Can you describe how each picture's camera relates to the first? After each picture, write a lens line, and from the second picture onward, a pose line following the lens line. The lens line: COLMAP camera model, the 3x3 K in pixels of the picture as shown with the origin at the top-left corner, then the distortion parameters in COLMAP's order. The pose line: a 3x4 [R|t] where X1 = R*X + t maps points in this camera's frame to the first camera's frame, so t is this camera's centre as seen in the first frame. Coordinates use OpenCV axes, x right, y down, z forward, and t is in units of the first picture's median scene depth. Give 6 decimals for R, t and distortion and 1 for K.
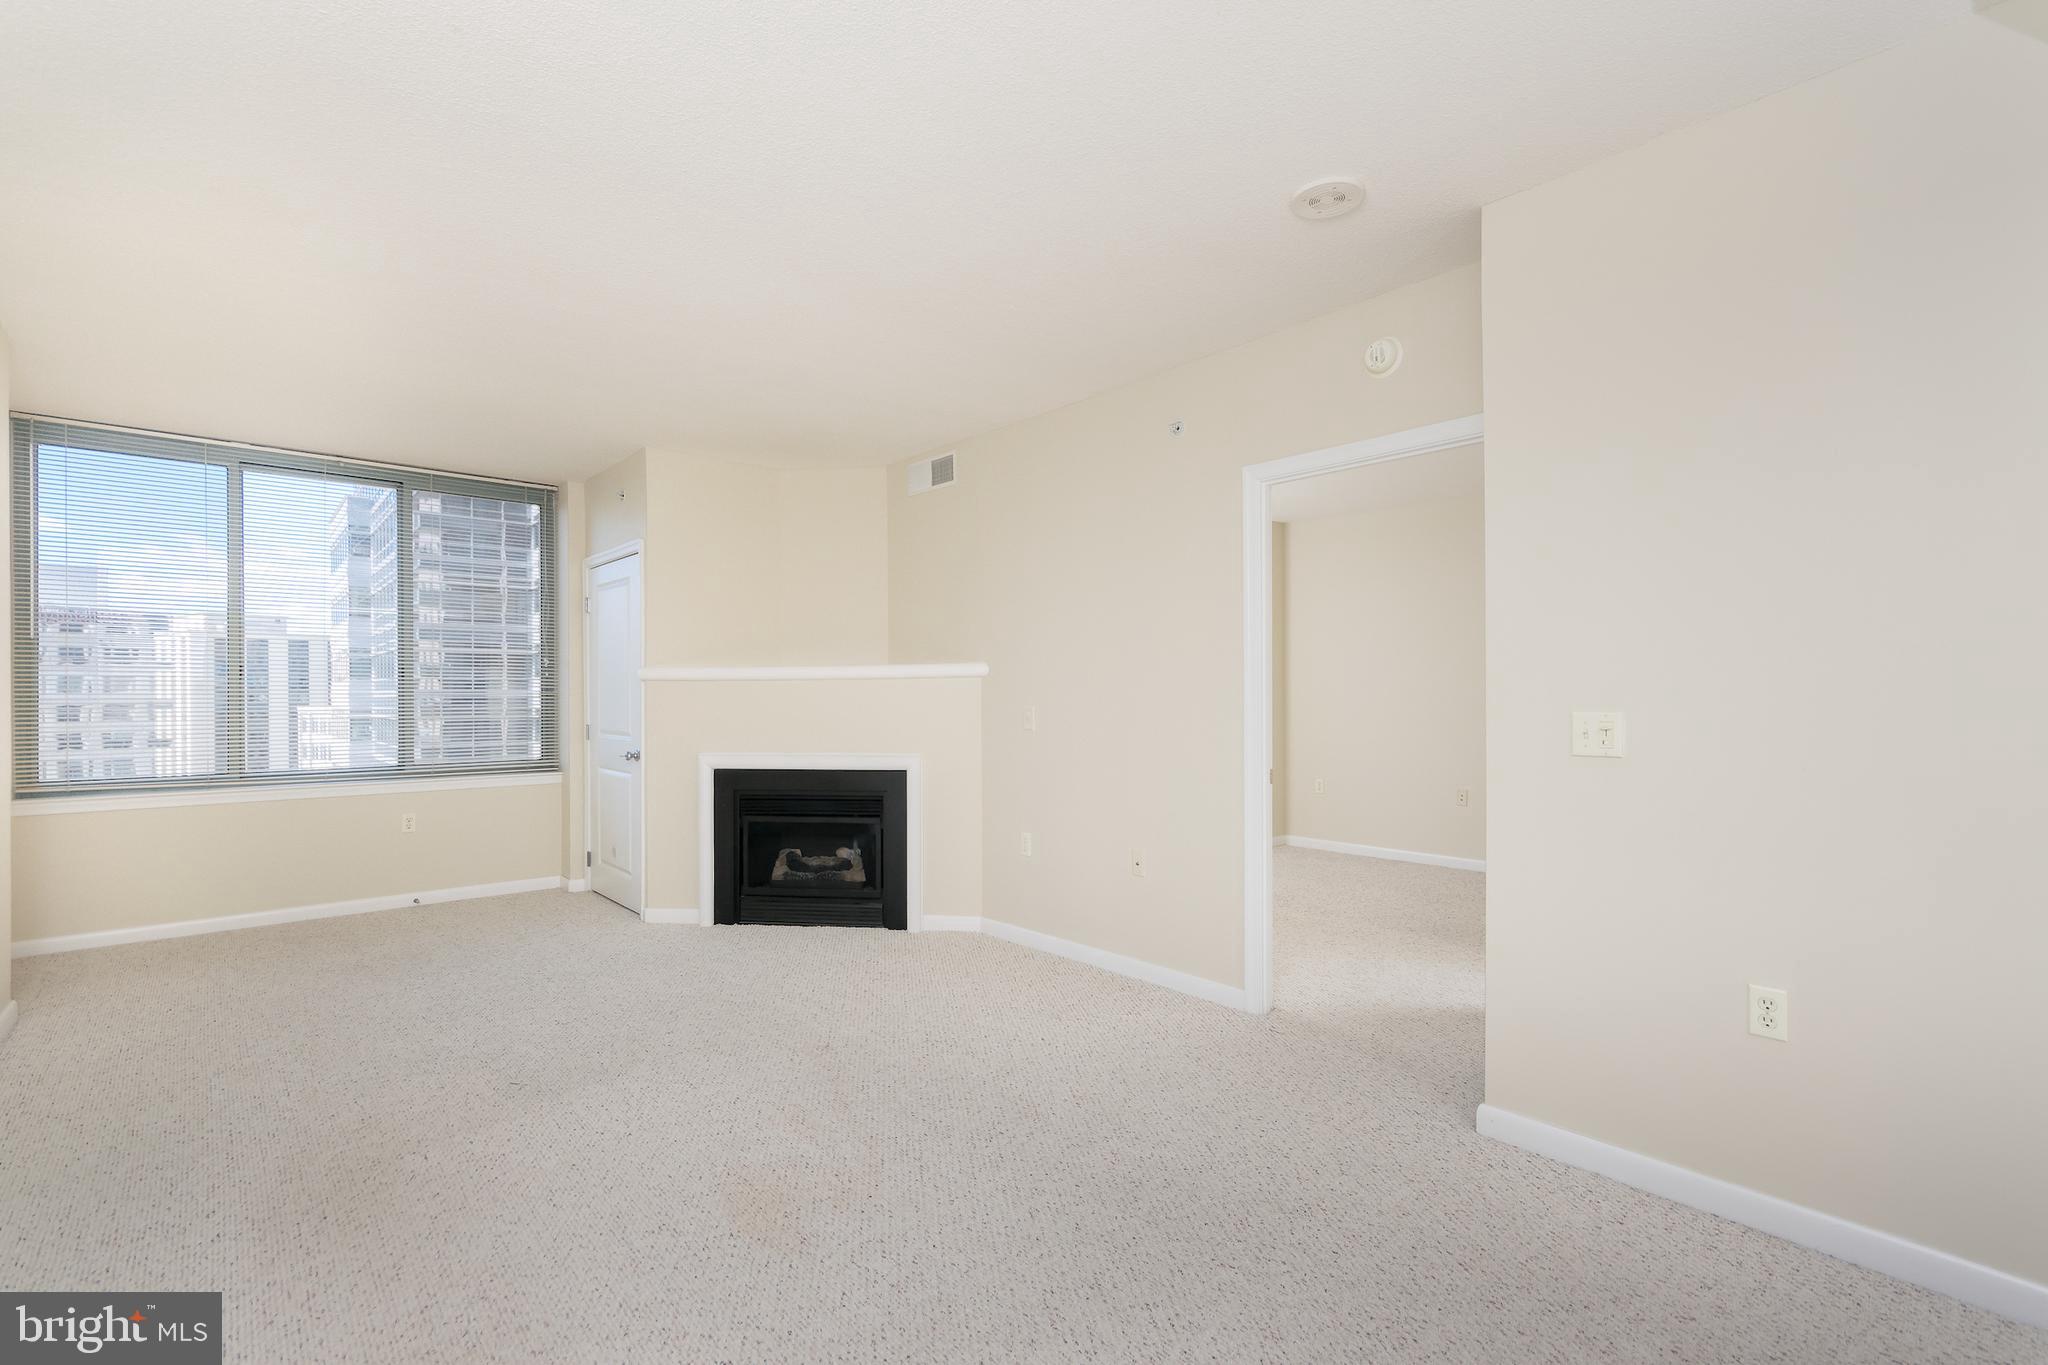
lens RADIAL K [[901.3, 0, 1029.6], [0, 901.3, 701.4], [0, 0, 1]] dist [0.005677, 0.000530]
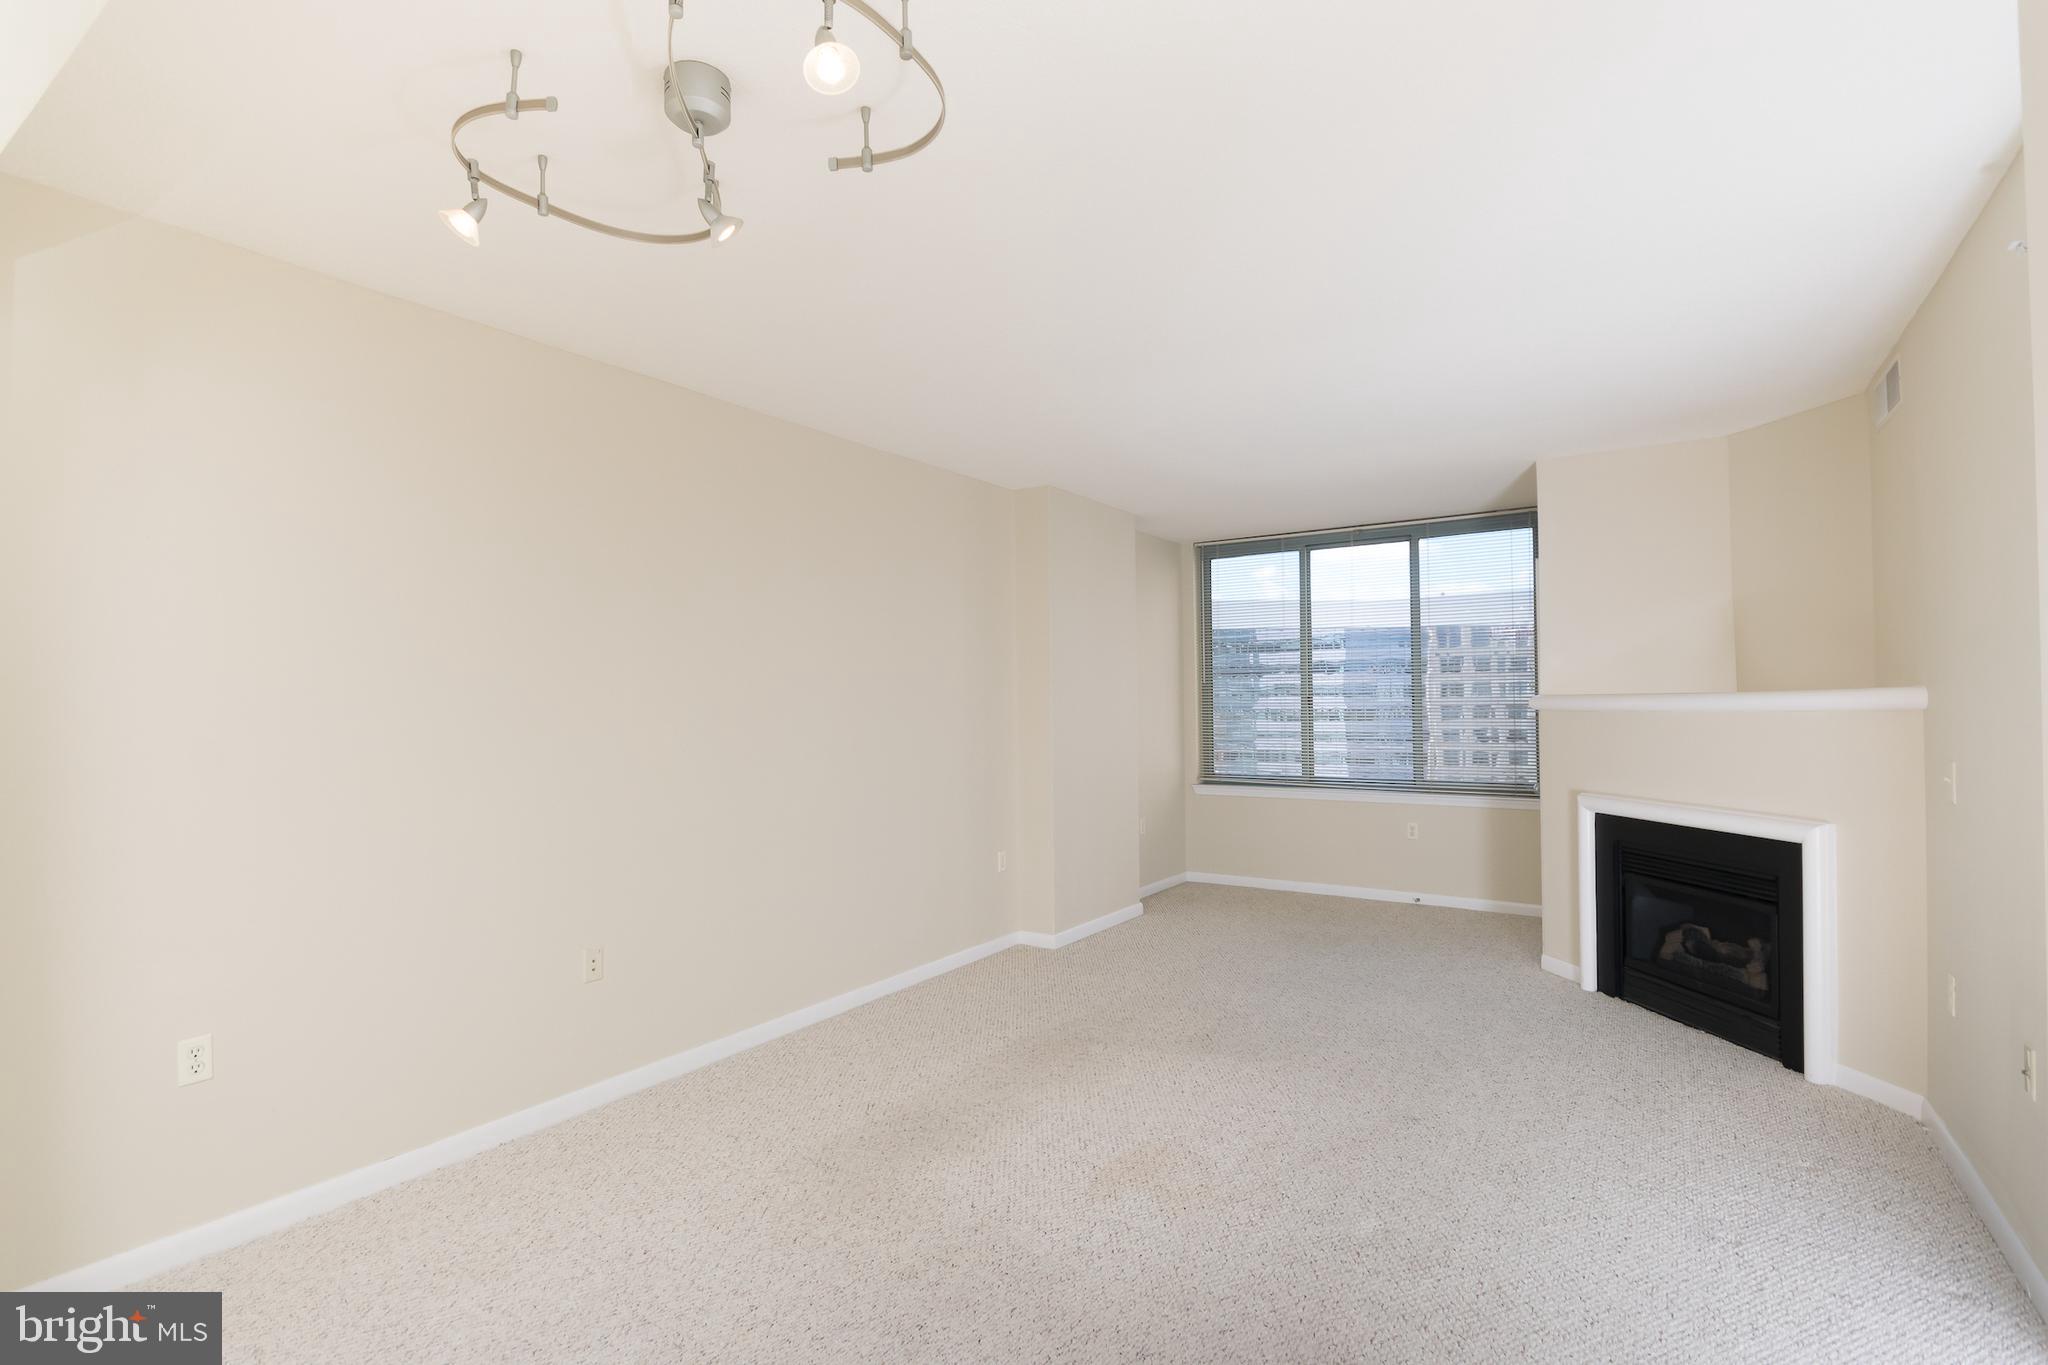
lens RADIAL K [[980.1, 0, 1007.3], [0, 980.1, 685.0], [0, 0, 1]] dist [0.003326, -0.002515]
pose [[0.247133, -0.016561, -0.968840, 0.420264], [0.008414, 0.999853, -0.014945, -0.038003], [0.968945, -0.004458, 0.247236, 0.209790]]
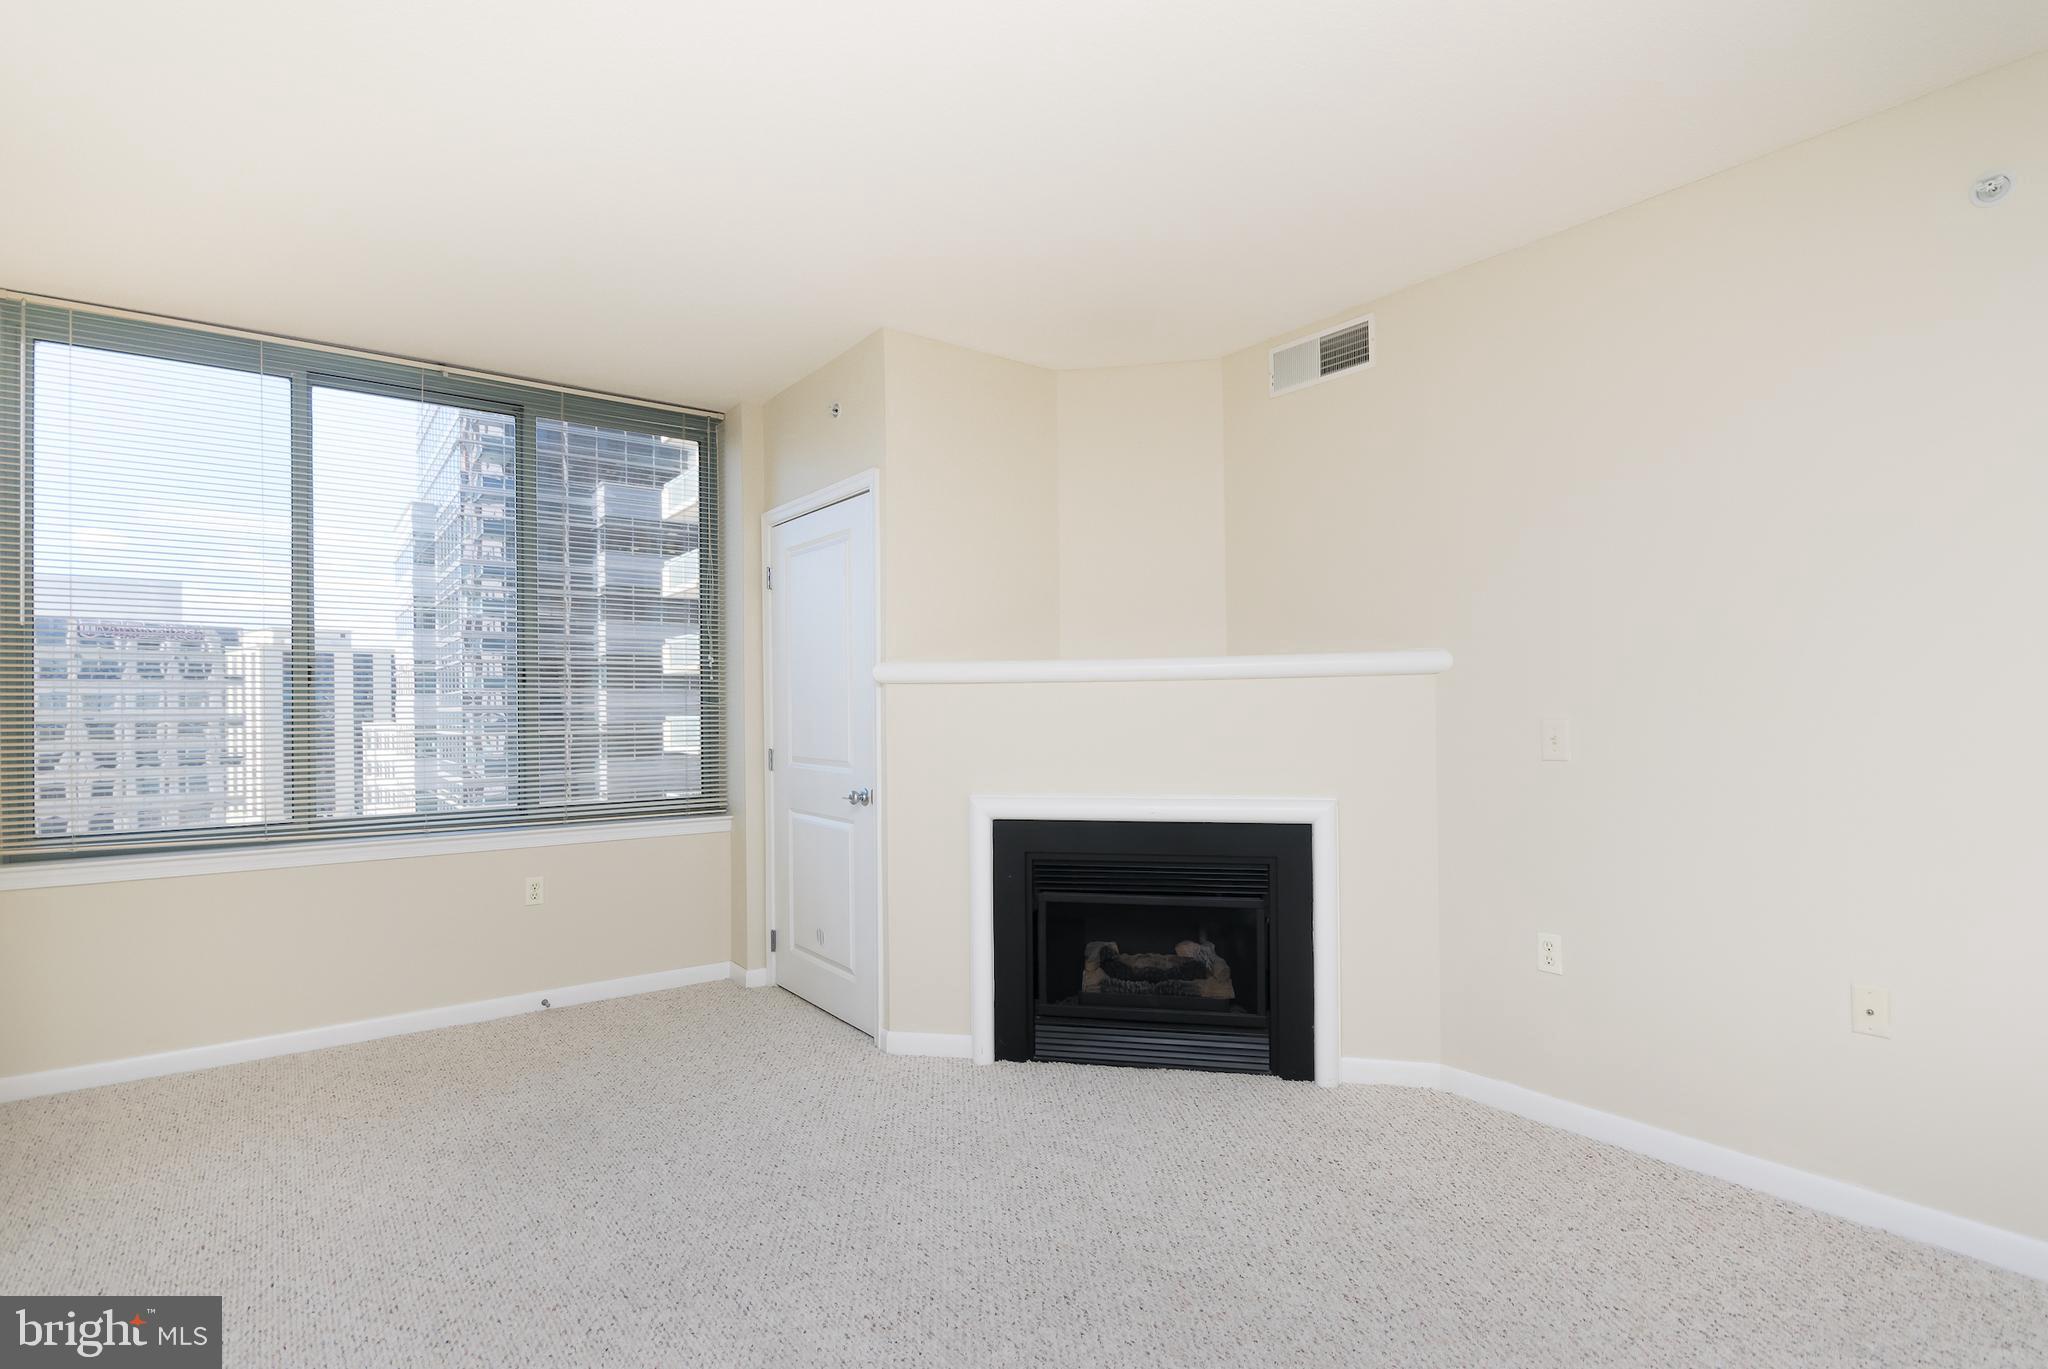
lens RADIAL K [[980.1, 0, 1032.9], [0, 980.1, 711.4], [0, 0, 1]] dist [0.003326, -0.002515]
pose [[0.996780, -0.005149, -0.080017, -0.258565], [0.004956, 0.999984, -0.002618, -0.000385], [0.080029, 0.002213, 0.996790, 0.294703]]
